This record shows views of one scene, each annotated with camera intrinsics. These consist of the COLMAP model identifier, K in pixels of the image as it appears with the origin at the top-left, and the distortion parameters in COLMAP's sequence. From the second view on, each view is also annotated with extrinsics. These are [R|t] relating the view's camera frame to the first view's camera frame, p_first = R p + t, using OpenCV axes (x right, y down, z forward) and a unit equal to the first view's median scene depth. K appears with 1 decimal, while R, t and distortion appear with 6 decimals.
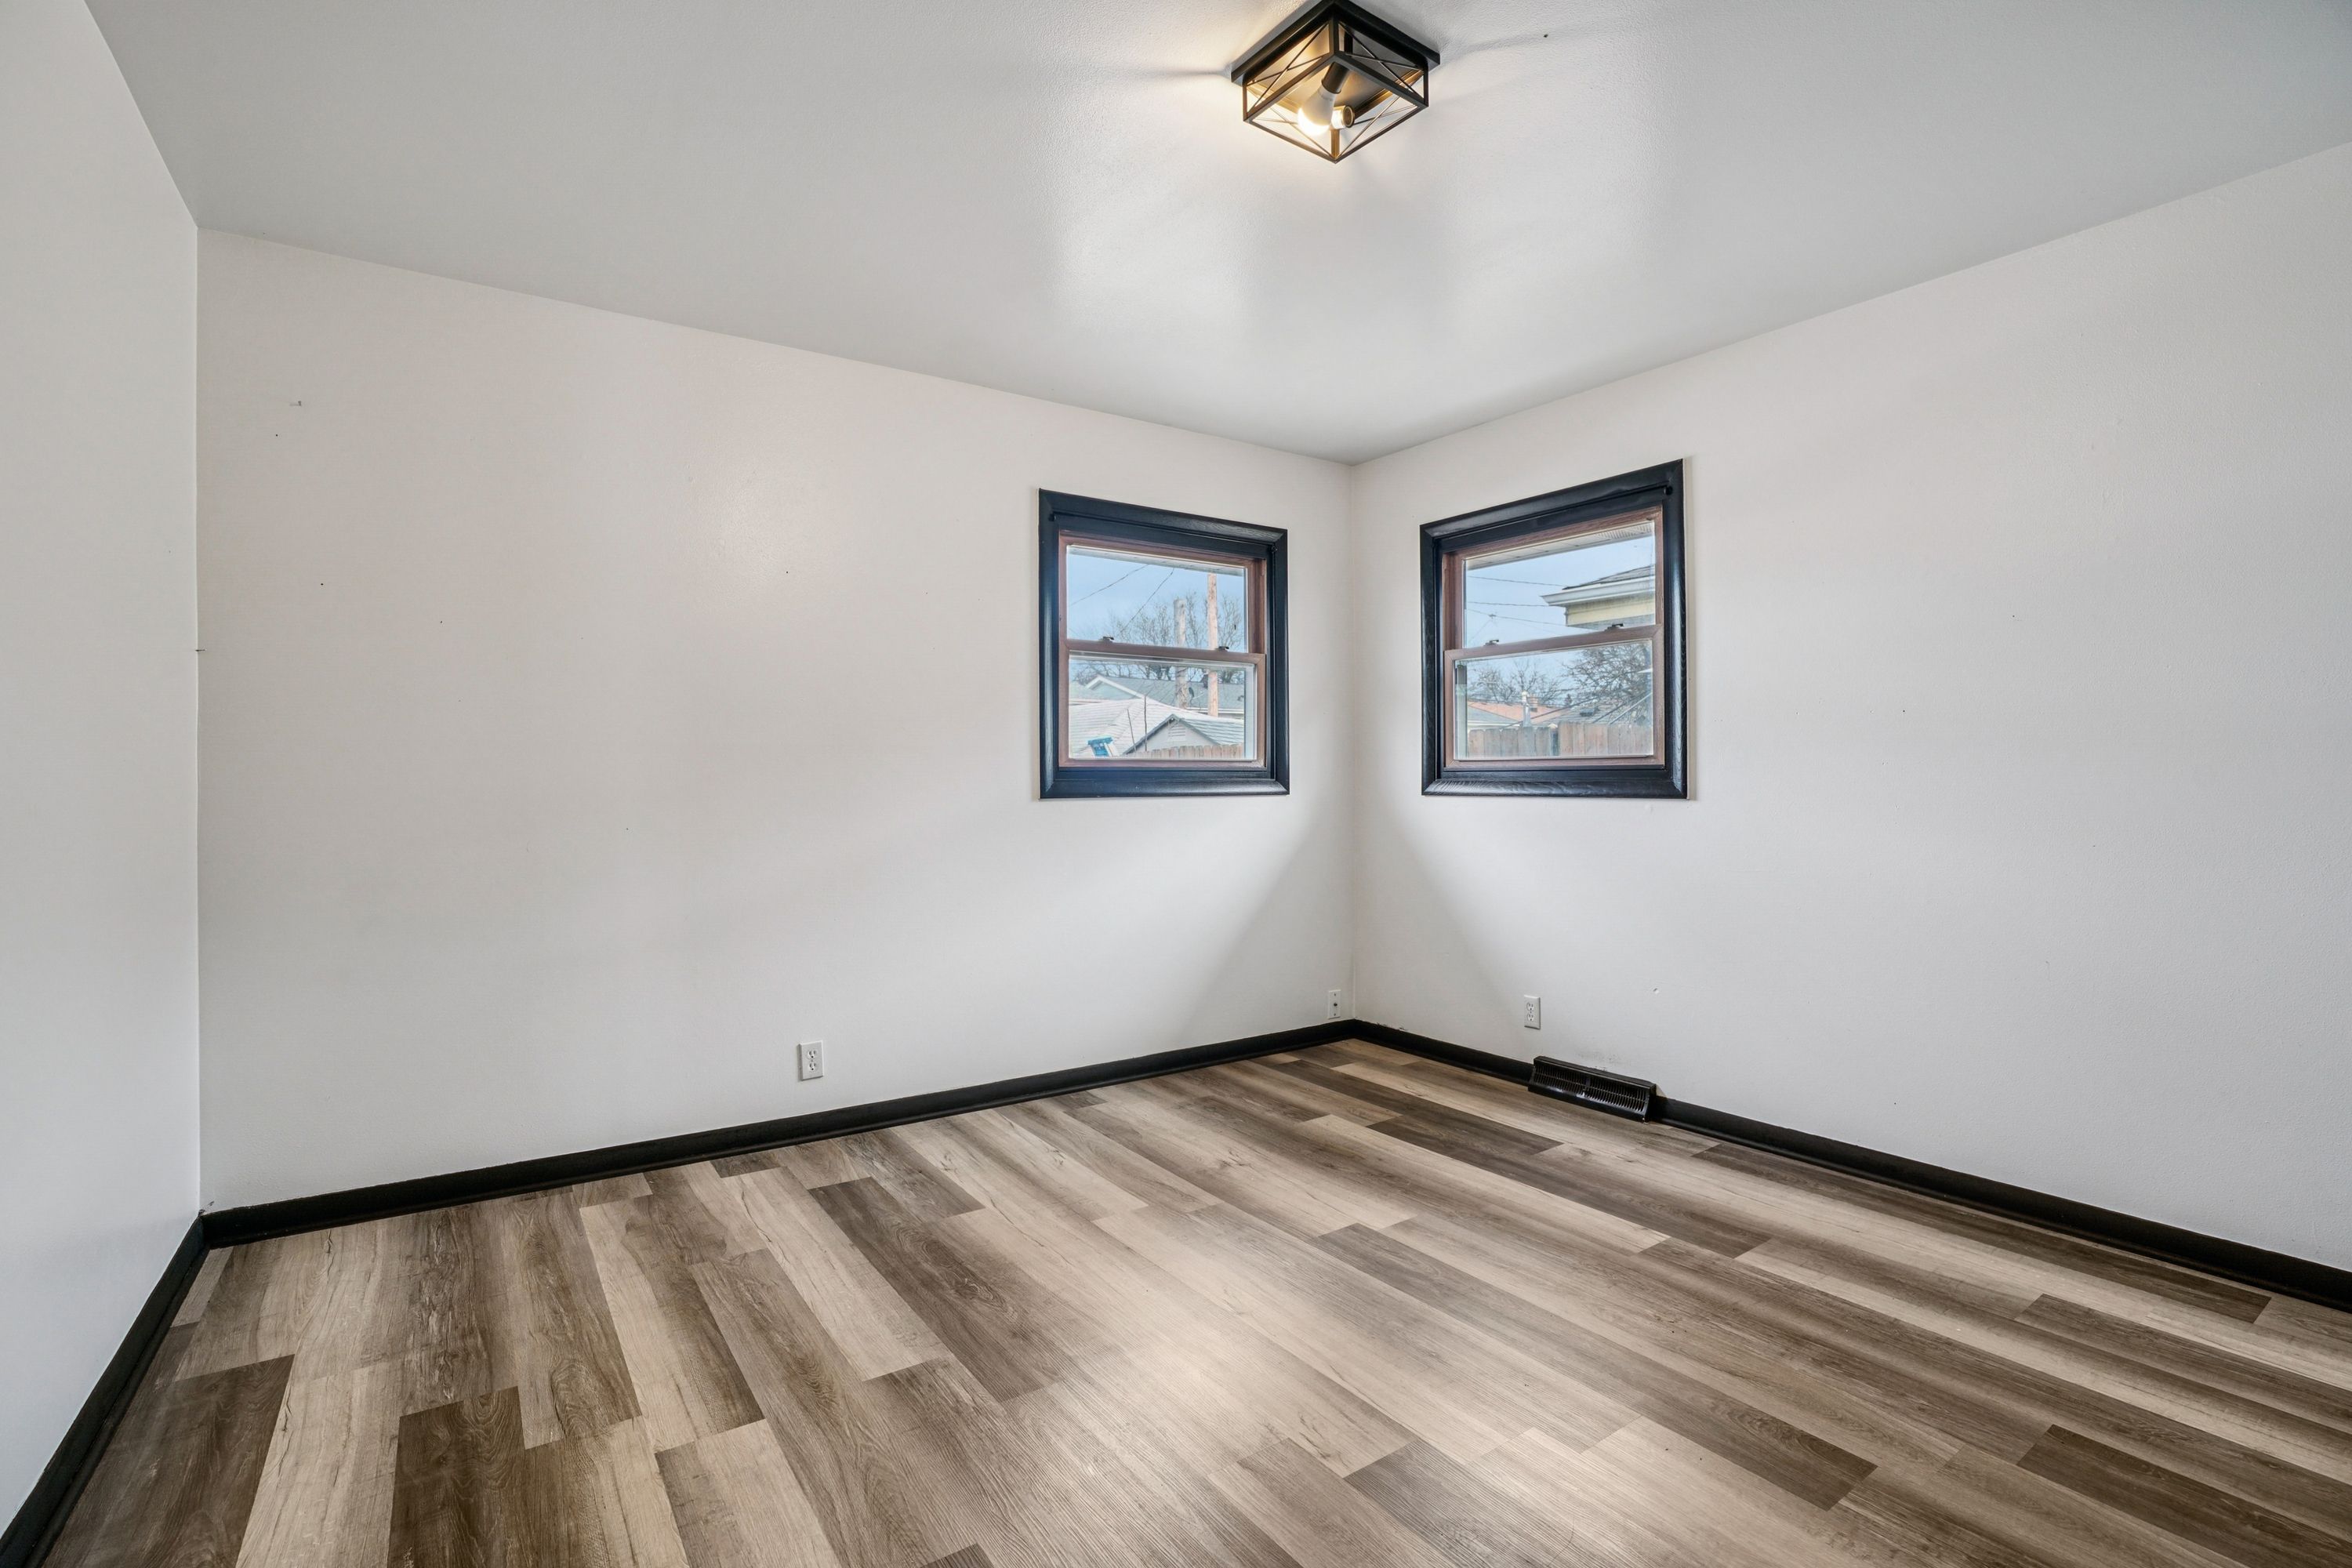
lens RADIAL K [[1085.6, 0, 1187.2], [0, 1085.6, 769.8], [0, 0, 1]] dist [-0.072482, 0.028835]
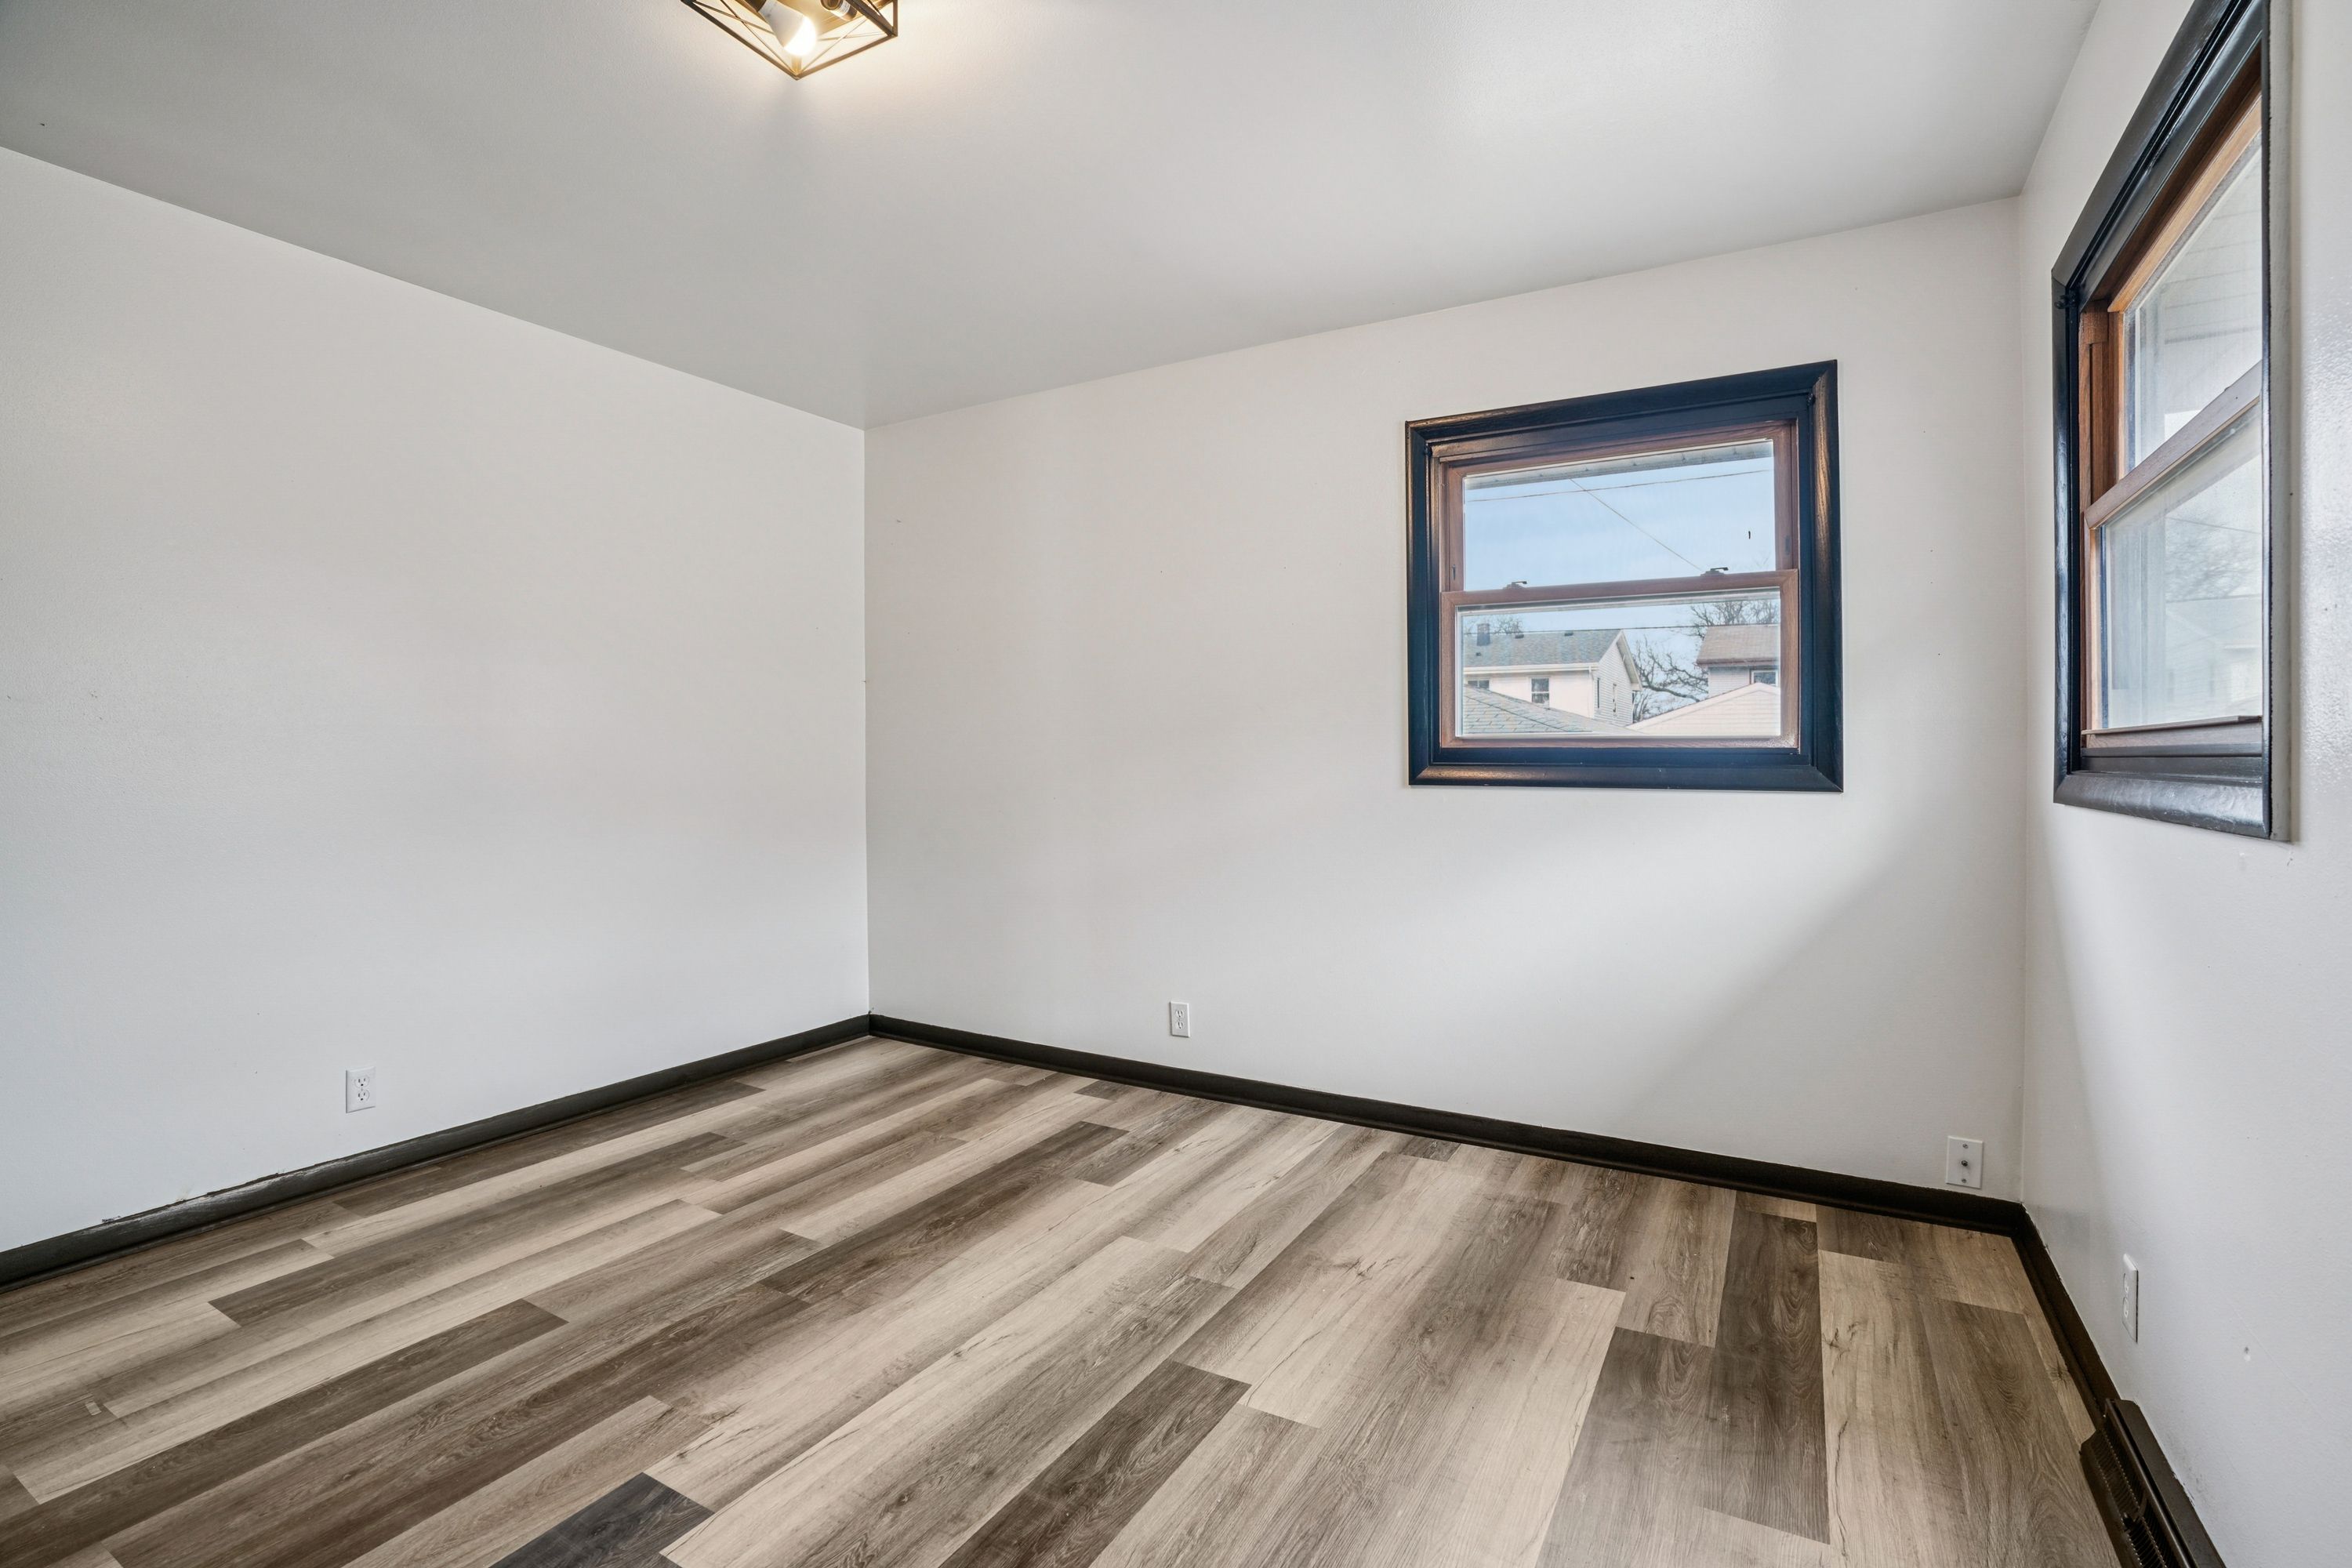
lens RADIAL K [[1085.6, 0, 1187.2], [0, 1085.6, 769.8], [0, 0, 1]] dist [-0.072482, 0.028835]
pose [[0.419041, 0.015905, -0.907828, 0.696369], [0.002689, 0.999820, 0.018758, -0.002427], [0.907963, -0.010301, 0.418923, 0.595842]]
